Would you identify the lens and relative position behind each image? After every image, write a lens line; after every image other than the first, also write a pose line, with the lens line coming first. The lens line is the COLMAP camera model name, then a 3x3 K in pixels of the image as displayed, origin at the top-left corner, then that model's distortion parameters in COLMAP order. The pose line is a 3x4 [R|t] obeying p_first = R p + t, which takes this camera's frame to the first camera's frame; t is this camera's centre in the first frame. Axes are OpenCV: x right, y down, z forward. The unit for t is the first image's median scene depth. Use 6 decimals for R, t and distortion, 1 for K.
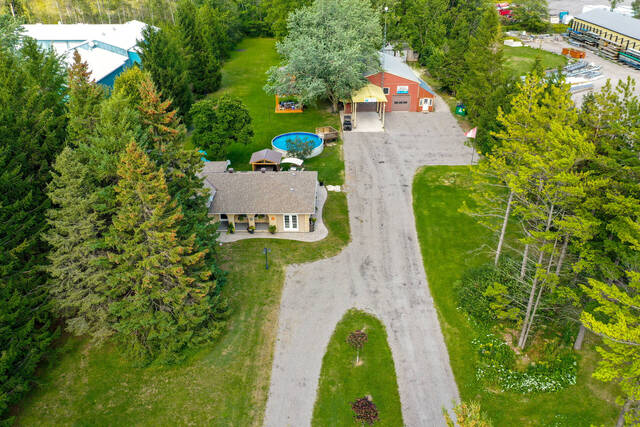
lens RADIAL K [[506.7, 0, 320.0], [0, 506.7, 213.5], [0, 0, 1]] dist [0.014190, -0.001141]
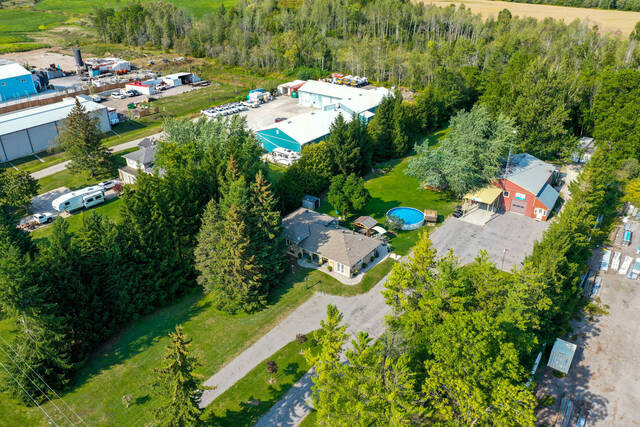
lens RADIAL K [[506.7, 0, 320.0], [0, 506.7, 213.5], [0, 0, 1]] dist [0.014190, -0.001141]
pose [[0.807524, 0.277802, -0.520317, 0.650932], [-0.295105, 0.954082, 0.051396, -0.203064], [0.510703, 0.112045, 0.852425, -0.390785]]
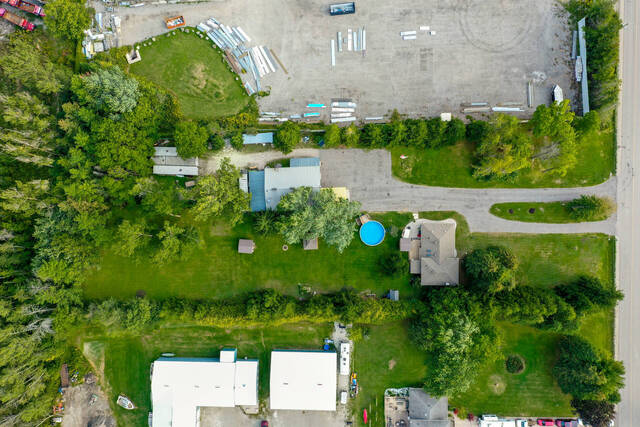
lens RADIAL K [[506.7, 0, 320.0], [0, 506.7, 213.5], [0, 0, 1]] dist [0.014190, -0.001141]
pose [[-0.010555, -0.999332, 0.034981, -0.047456], [0.518091, 0.024456, 0.854976, -2.764042], [-0.855260, 0.027147, 0.517487, 0.139262]]
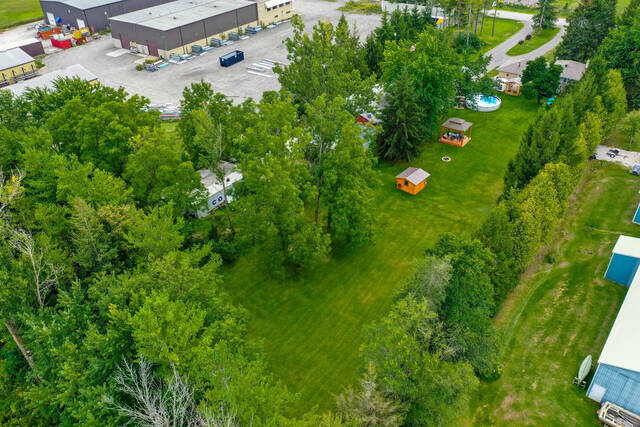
lens RADIAL K [[506.7, 0, 320.0], [0, 506.7, 213.5], [0, 0, 1]] dist [0.014190, -0.001141]
pose [[-0.799455, -0.317728, 0.509824, -0.724110], [0.327196, 0.481442, 0.813115, -1.846901], [-0.503800, 0.816861, -0.280932, 2.633181]]
